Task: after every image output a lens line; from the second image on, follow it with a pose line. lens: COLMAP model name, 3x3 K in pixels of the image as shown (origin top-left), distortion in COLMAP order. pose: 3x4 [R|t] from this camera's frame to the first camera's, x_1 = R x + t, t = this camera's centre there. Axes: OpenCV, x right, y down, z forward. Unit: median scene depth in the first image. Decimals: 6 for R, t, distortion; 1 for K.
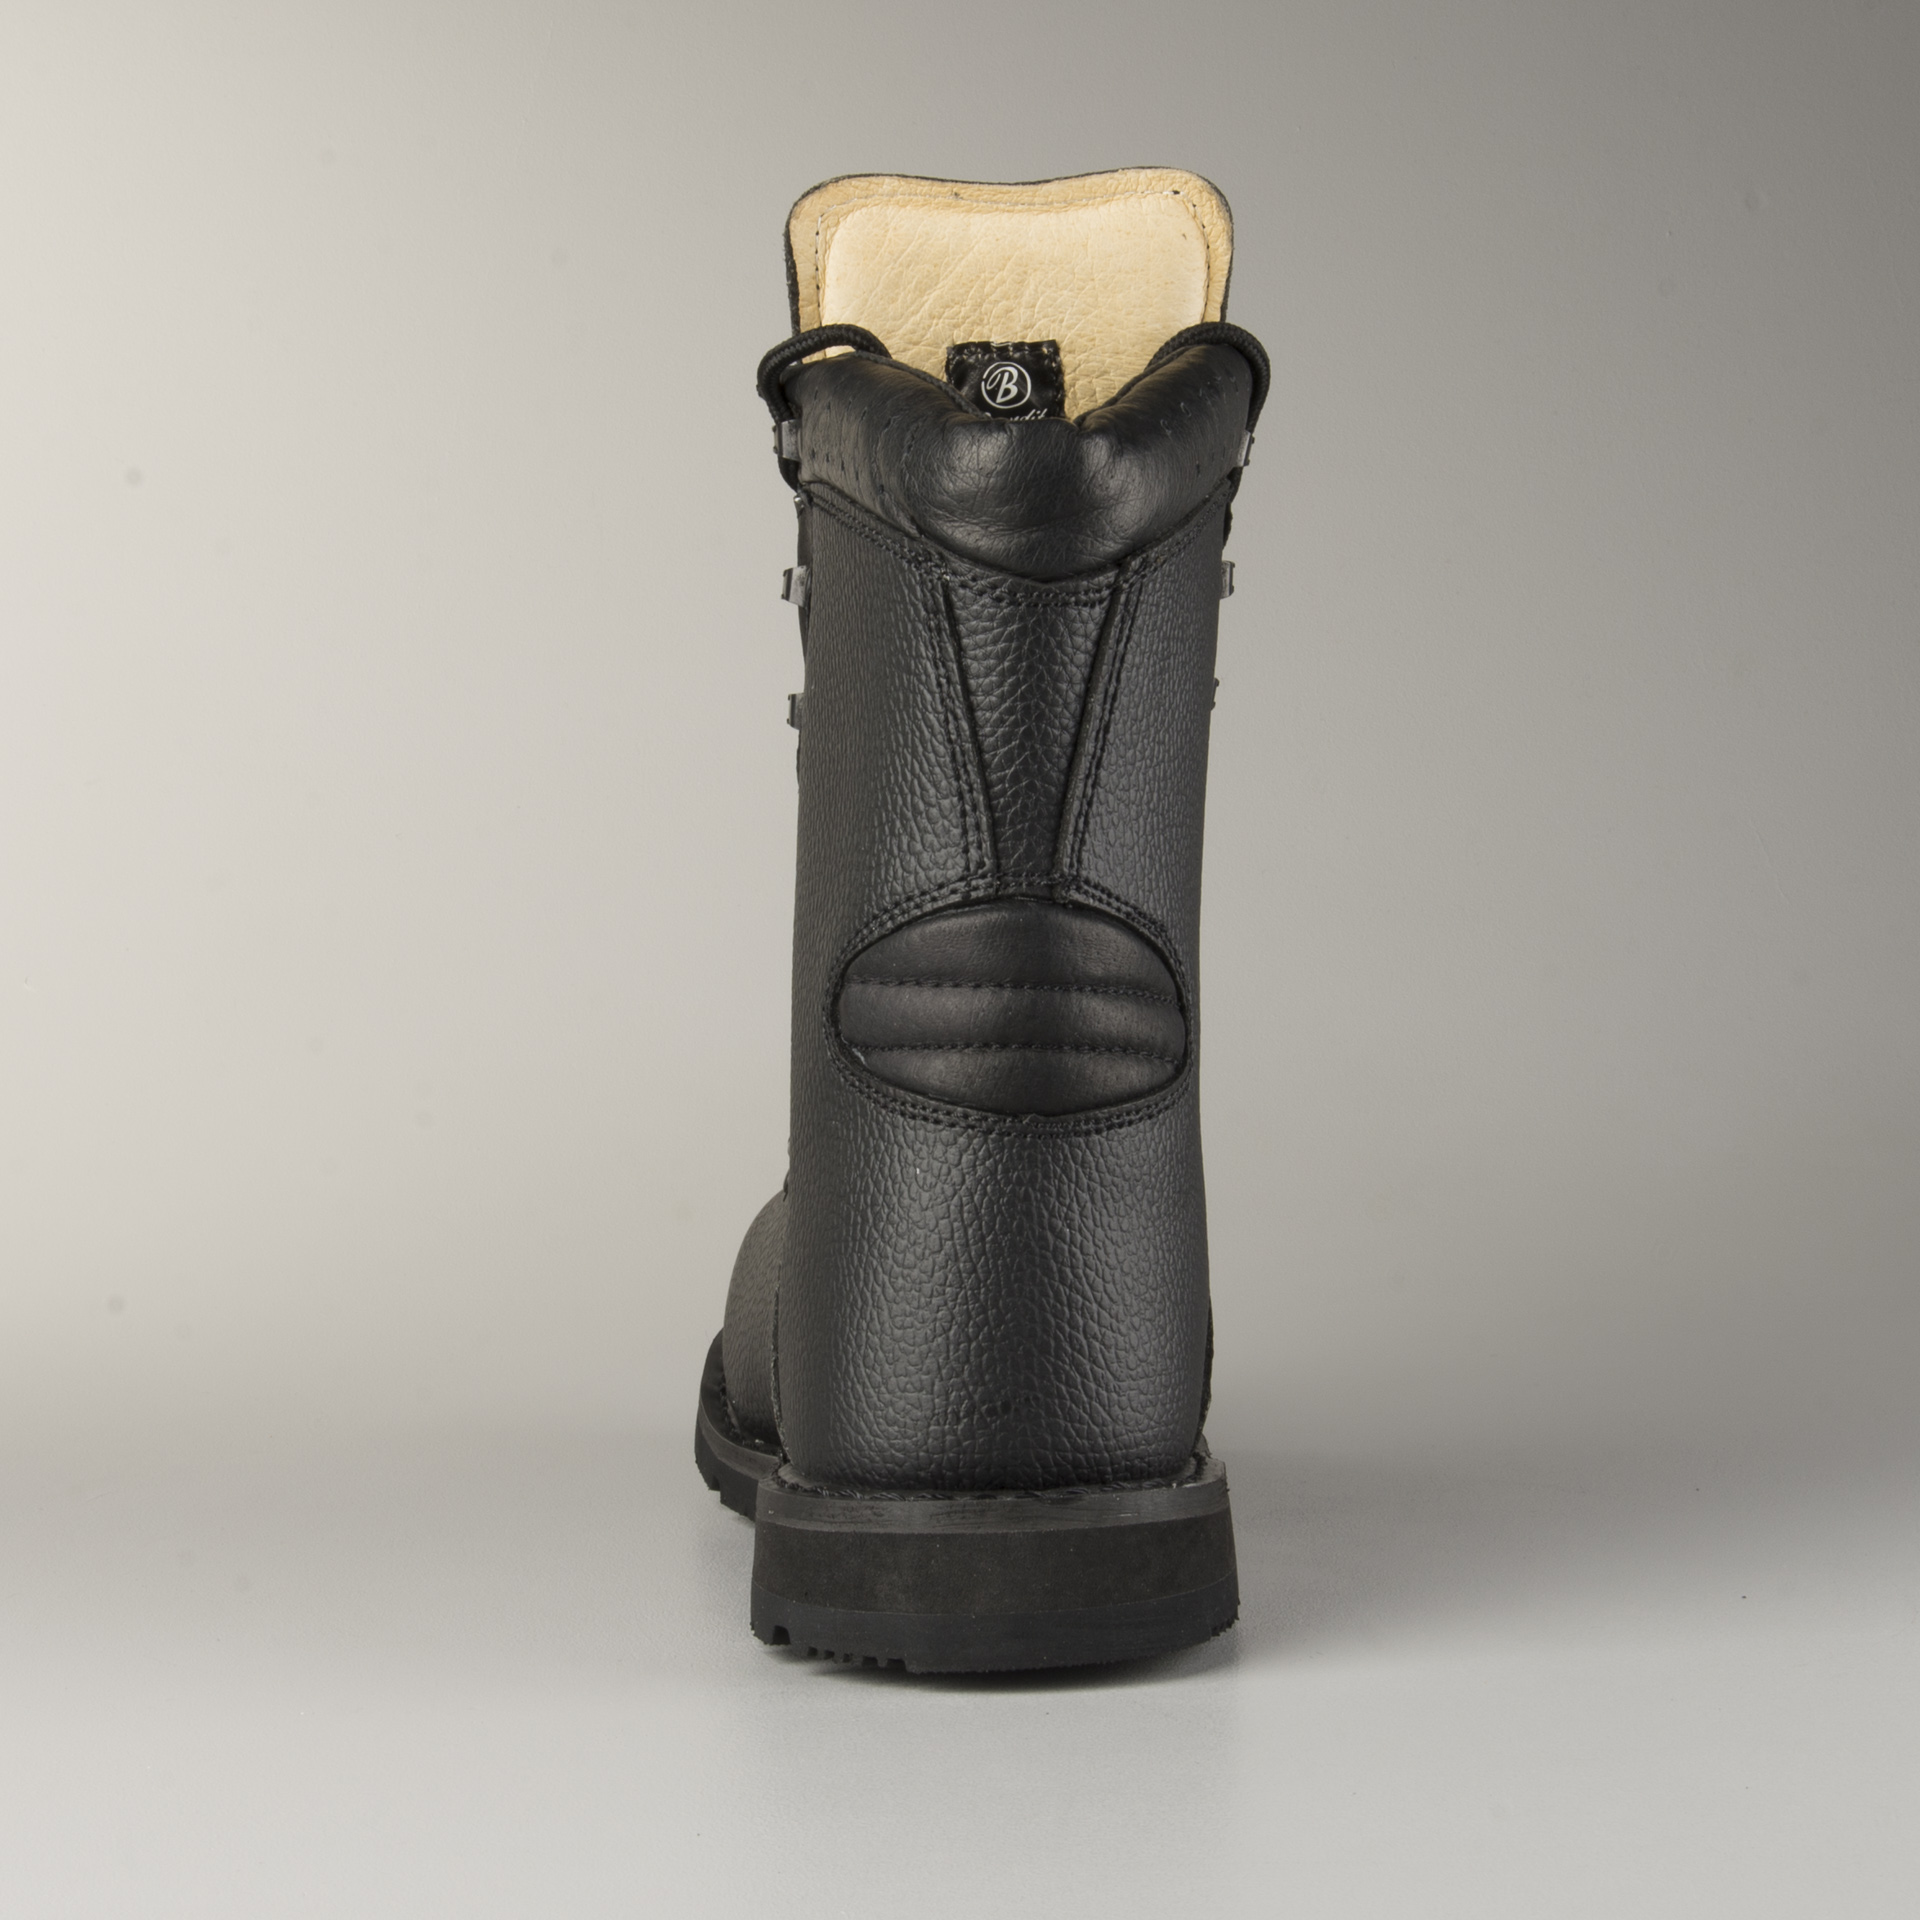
lens RADIAL K [[3974.6, 0, 961.2], [0, 3974.6, 957.4], [0, 0, 1]] dist [-0.116691, 0.000000]
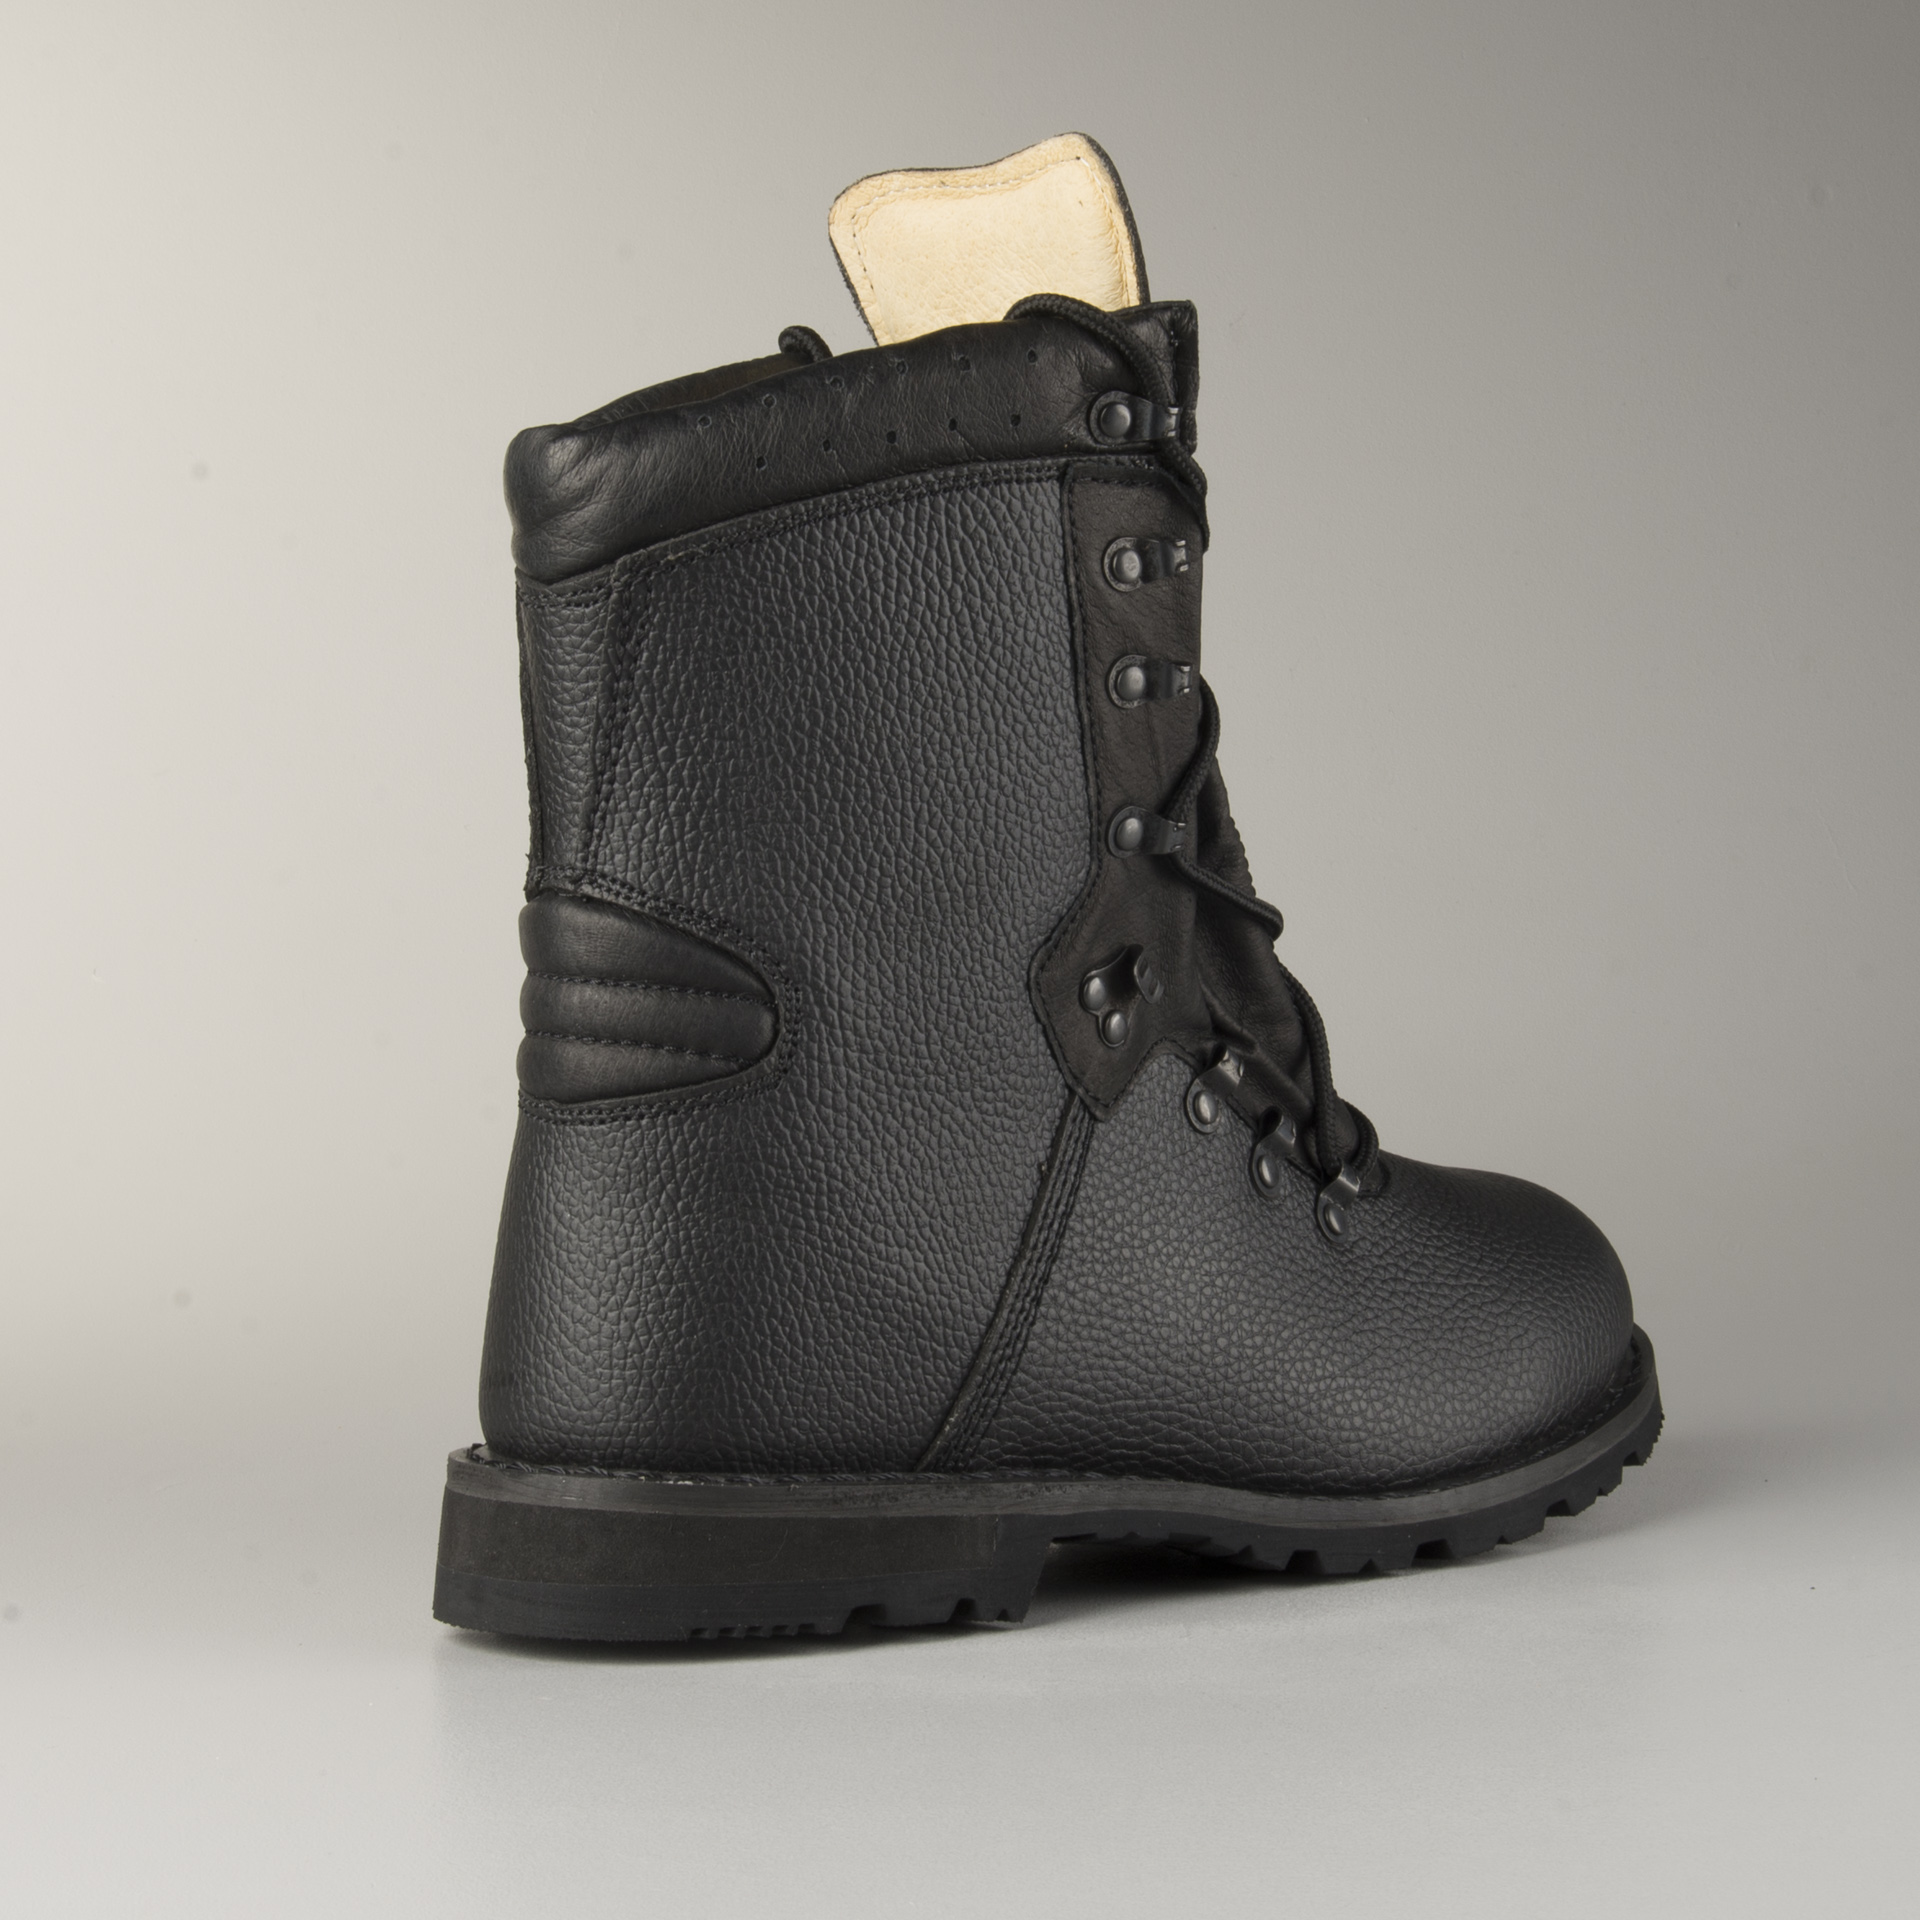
lens RADIAL K [[3974.6, 0, 972.7], [0, 3974.6, 955.2], [0, 0, 1]] dist [-0.116691, 0.000000]
pose [[0.728105, 0.024044, -0.685043, 0.795114], [-0.018686, 0.999709, 0.015227, -0.015781], [0.685210, 0.001714, 0.728343, 0.321987]]
